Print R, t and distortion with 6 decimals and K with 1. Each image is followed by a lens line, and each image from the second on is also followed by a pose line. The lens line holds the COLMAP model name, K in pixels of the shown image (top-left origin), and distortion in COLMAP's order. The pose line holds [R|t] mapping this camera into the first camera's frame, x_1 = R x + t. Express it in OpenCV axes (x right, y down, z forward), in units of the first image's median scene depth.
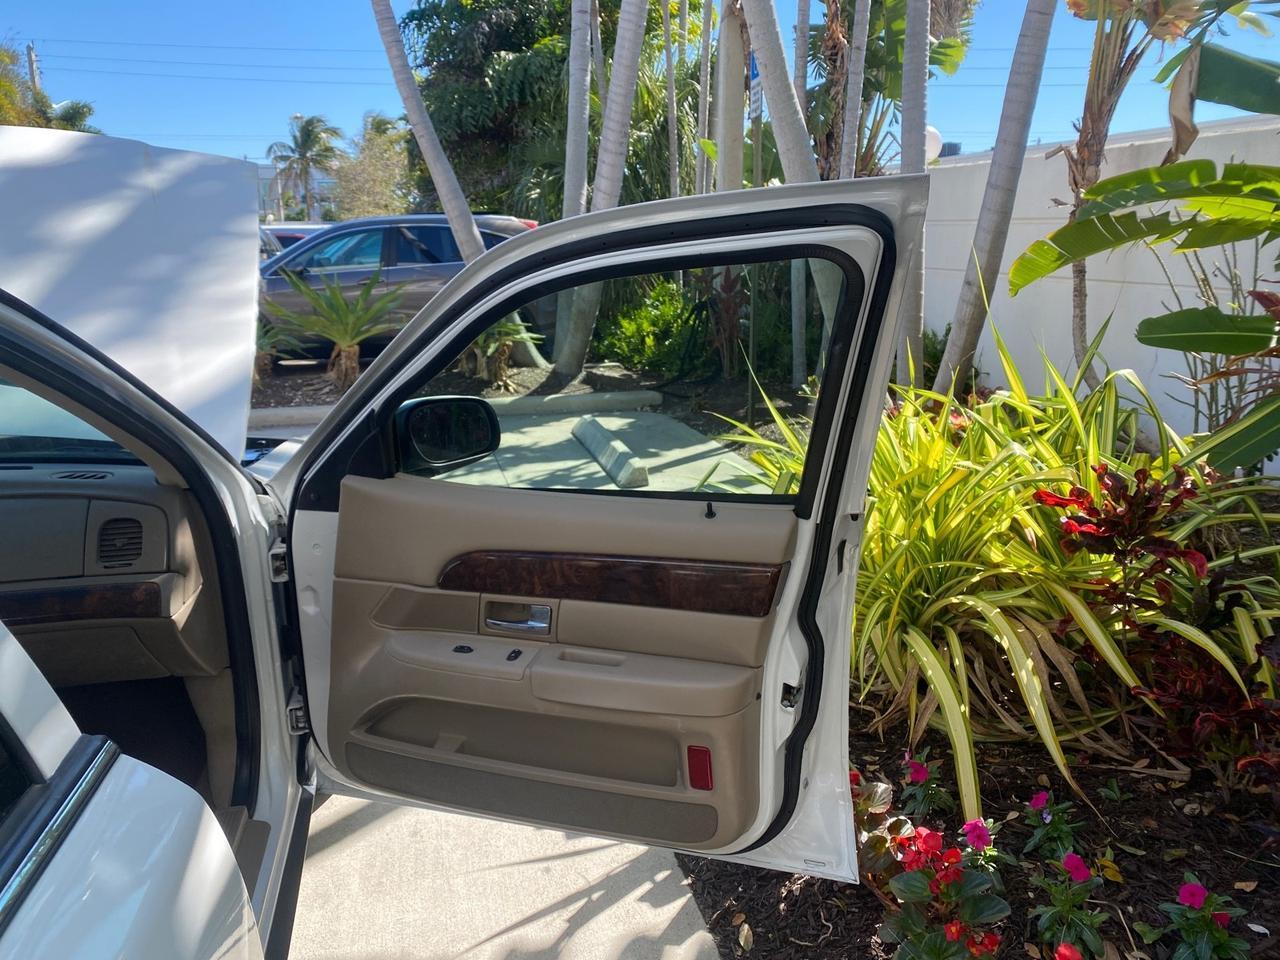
lens RADIAL K [[973.7, 0, 635.3], [0, 973.7, 467.2], [0, 0, 1]] dist [0.000869, 0.001509]
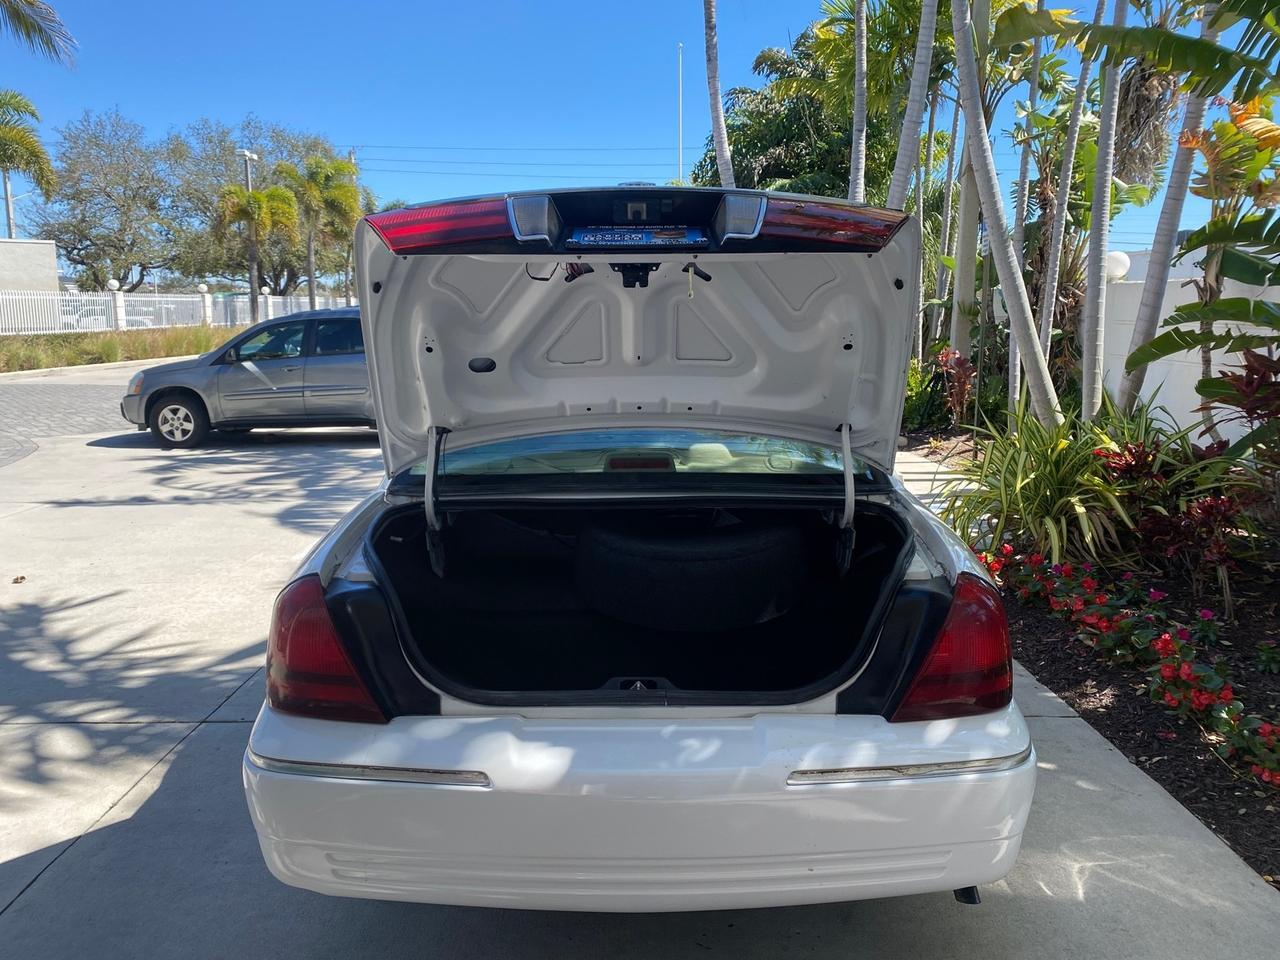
lens RADIAL K [[958.4, 0, 640.0], [0, 958.4, 475.9], [0, 0, 1]] dist [0.010439, -0.005402]
pose [[0.975788, 0.046200, -0.213784, -0.049823], [-0.059563, 0.996625, -0.056489, 0.077547], [0.210452, 0.067854, 0.975246, -0.422859]]
